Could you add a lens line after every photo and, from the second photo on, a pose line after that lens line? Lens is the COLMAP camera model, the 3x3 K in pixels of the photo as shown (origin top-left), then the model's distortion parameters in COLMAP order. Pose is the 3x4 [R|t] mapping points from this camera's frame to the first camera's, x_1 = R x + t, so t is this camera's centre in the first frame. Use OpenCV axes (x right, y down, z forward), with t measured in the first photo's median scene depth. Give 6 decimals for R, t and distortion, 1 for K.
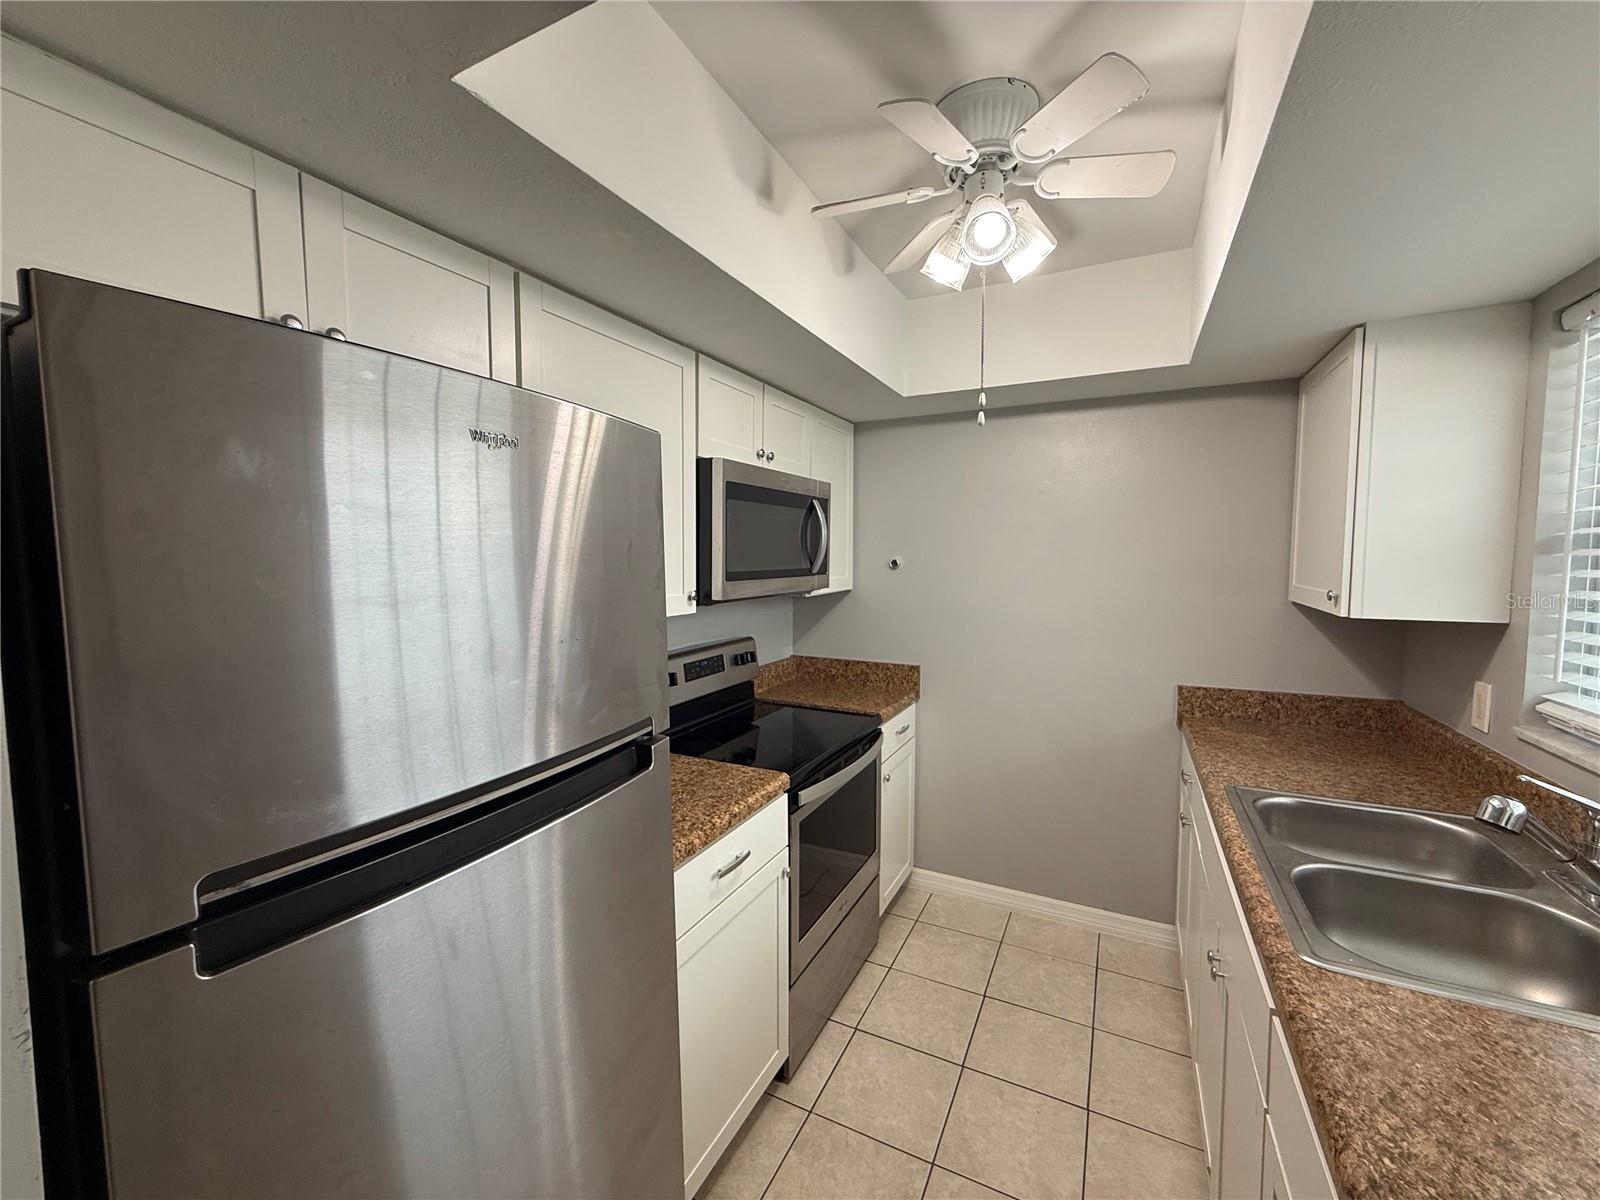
lens RADIAL K [[638.1, 0, 797.7], [0, 638.1, 597.1], [0, 0, 1]] dist [-0.000884, -0.000013]
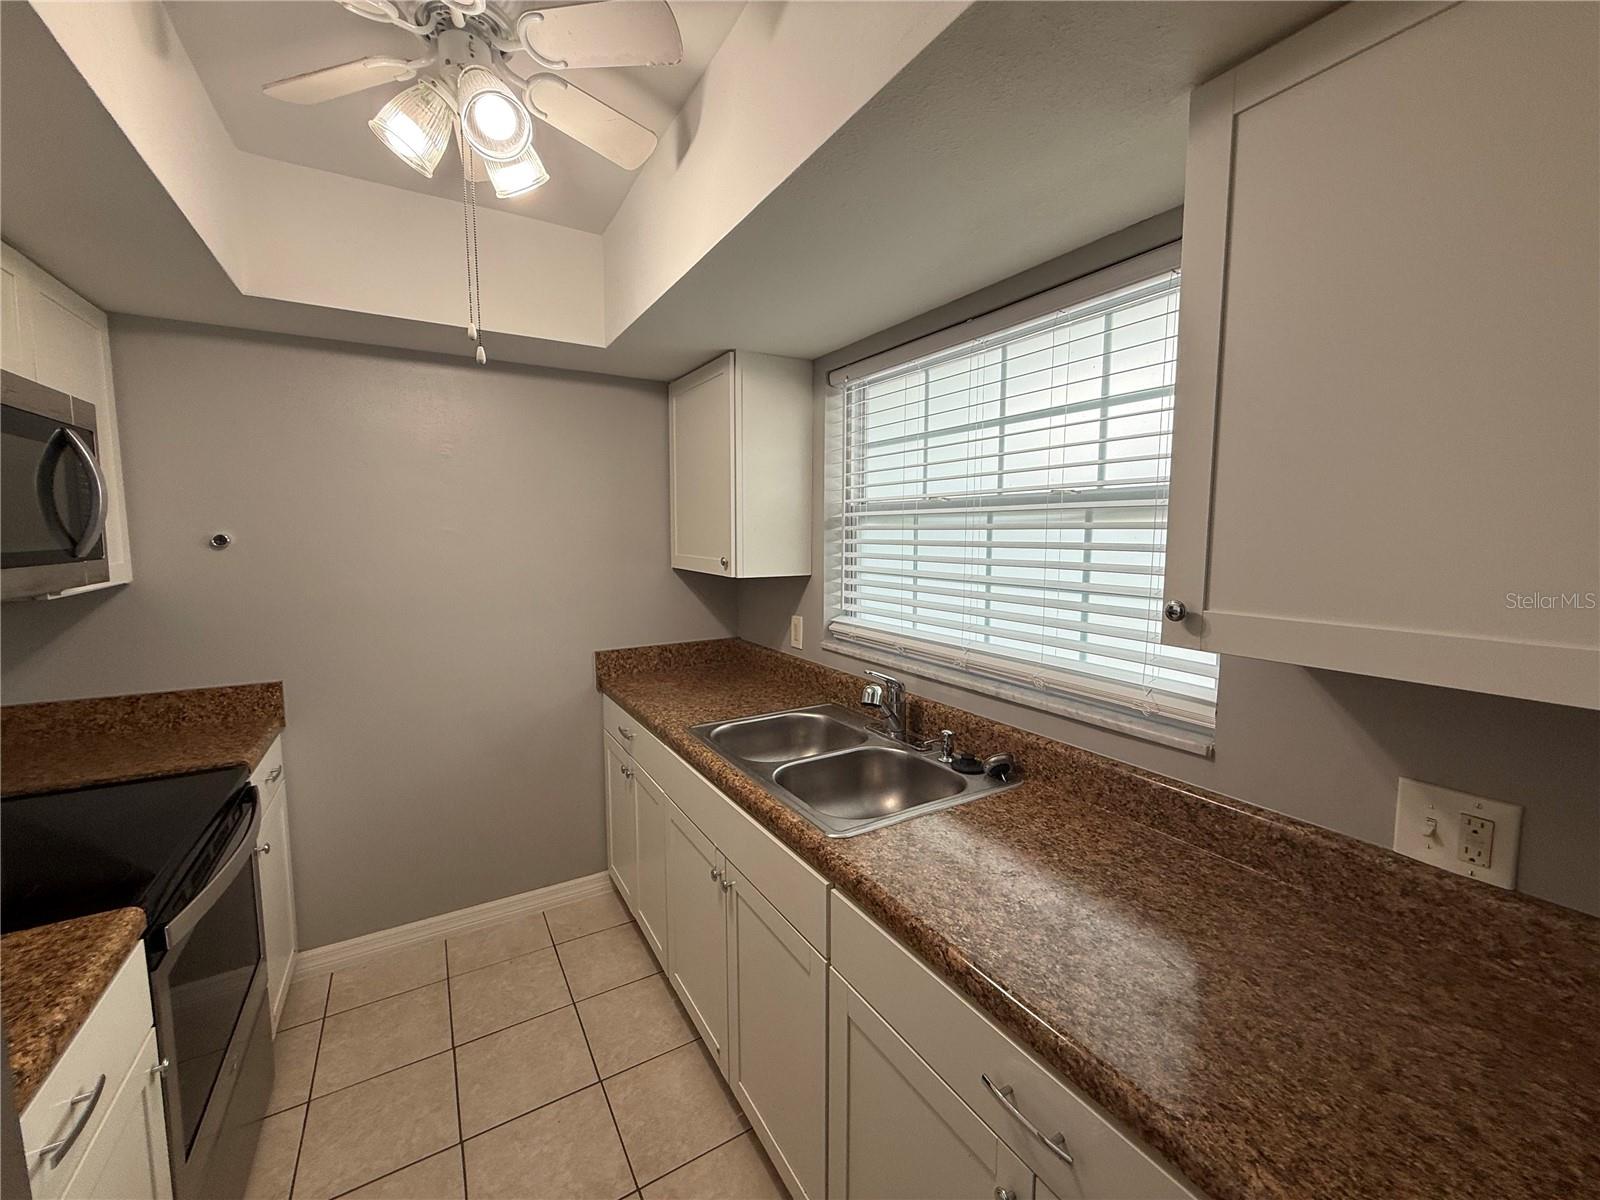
lens RADIAL K [[638.1, 0, 799.4], [0, 638.1, 597.7], [0, 0, 1]] dist [-0.000884, -0.000013]
pose [[0.531775, -0.083729, 0.842736, -0.159522], [0.053368, 0.996436, 0.065324, -0.005438], [-0.845202, 0.010237, 0.534348, 0.187093]]
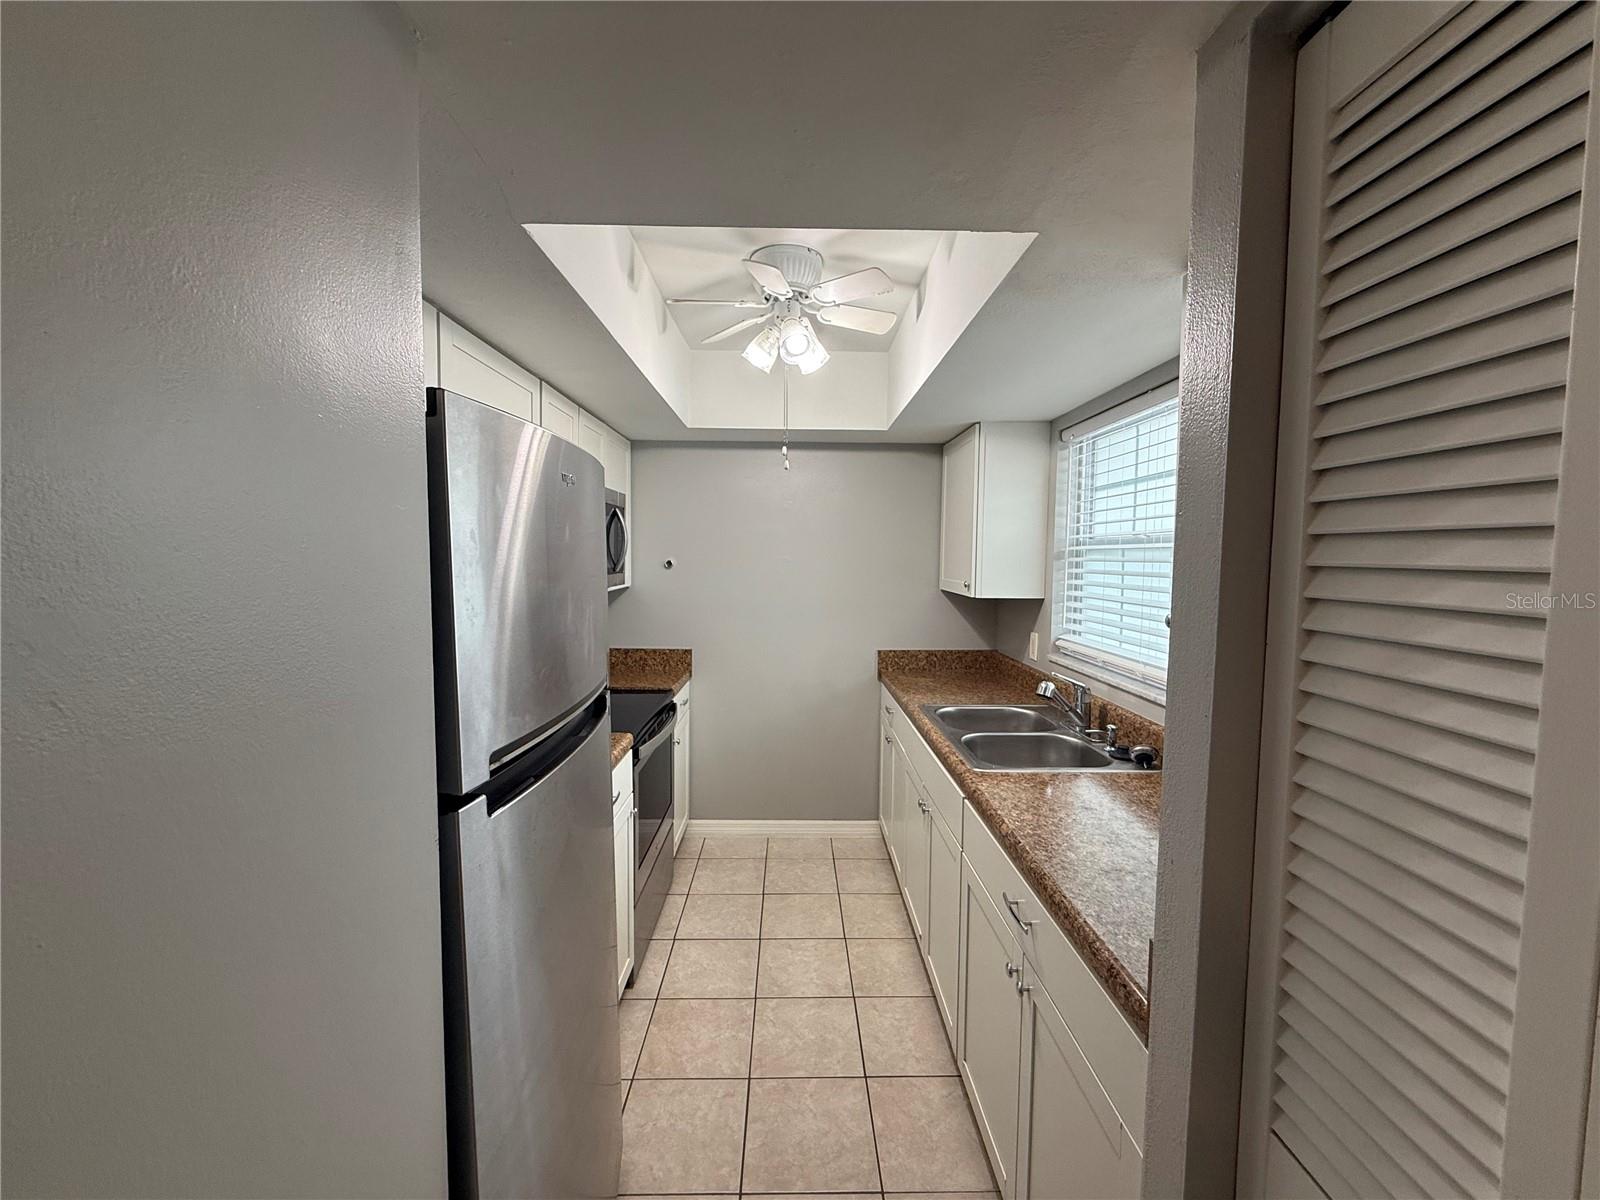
lens RADIAL K [[638.1, 0, 797.6], [0, 638.1, 597.3], [0, 0, 1]] dist [-0.000884, -0.000013]
pose [[0.886815, -0.020080, 0.461687, -0.295535], [0.019846, 0.999789, 0.005362, 0.012705], [-0.461697, 0.004407, 0.887026, -0.245084]]
